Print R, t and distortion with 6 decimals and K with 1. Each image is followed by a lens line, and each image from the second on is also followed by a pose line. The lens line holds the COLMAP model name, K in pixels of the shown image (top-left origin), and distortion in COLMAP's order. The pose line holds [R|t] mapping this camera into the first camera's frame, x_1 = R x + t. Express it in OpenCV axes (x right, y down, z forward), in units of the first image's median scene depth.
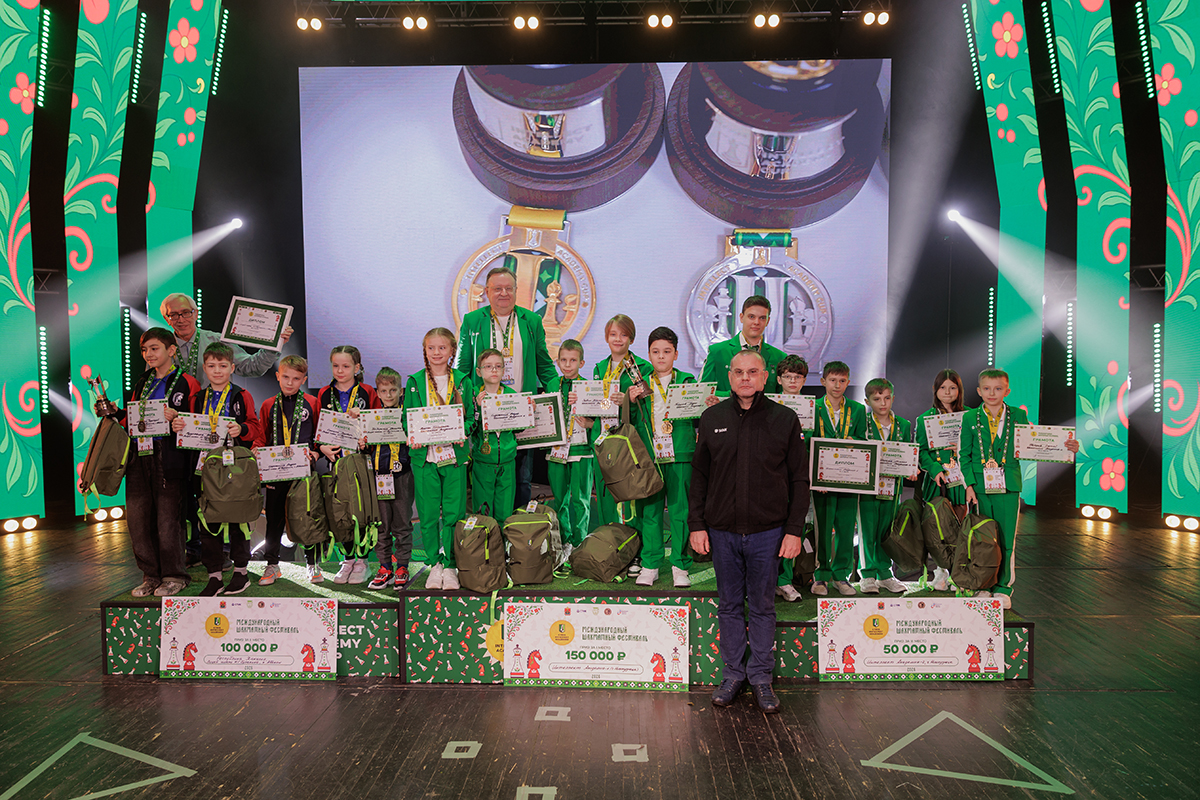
lens RADIAL K [[774.1, 0, 600.0], [0, 774.1, 400.0], [0, 0, 1]] dist [0.001870, 0.004366]
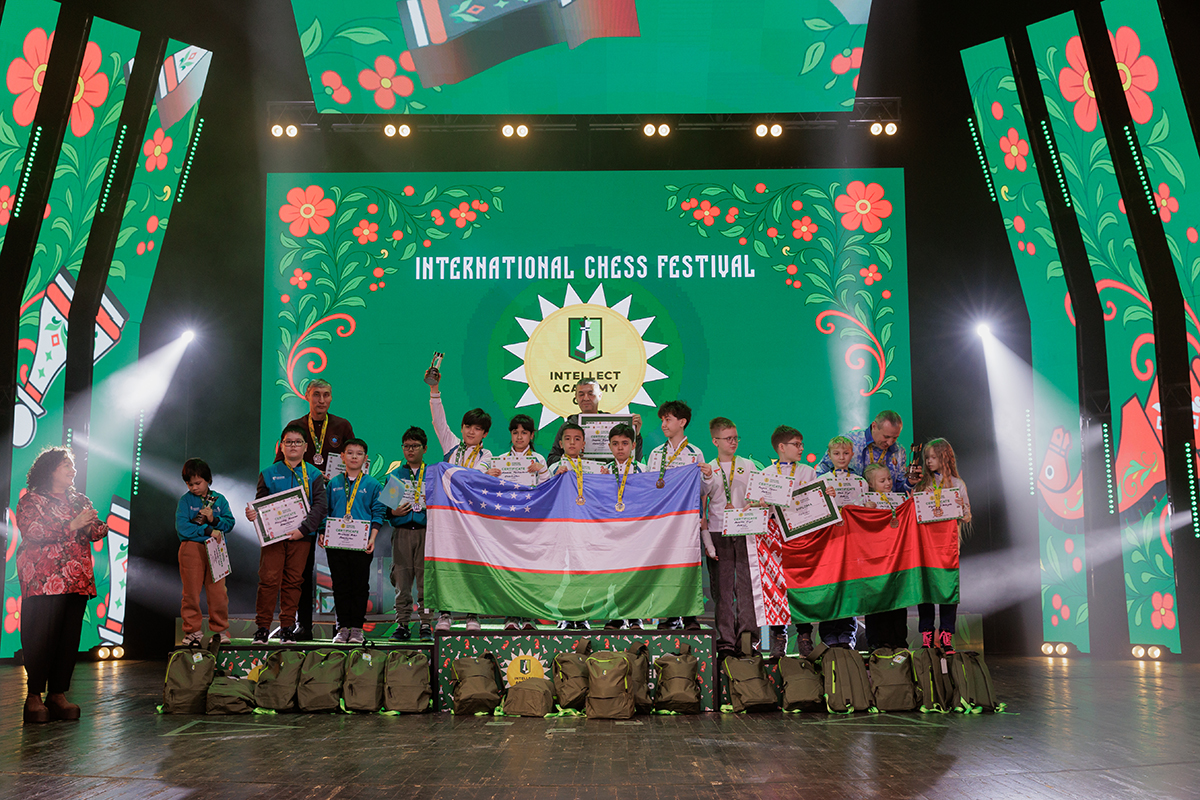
lens RADIAL K [[1352.0, 0, 600.0], [0, 1352.0, 400.0], [0, 0, 1]] dist [0.012604, -0.000886]
pose [[0.999800, 0.002004, 0.019875, -0.025187], [0.001770, 0.982151, -0.188085, 0.154669], [-0.019898, 0.188083, 0.981952, -0.594127]]
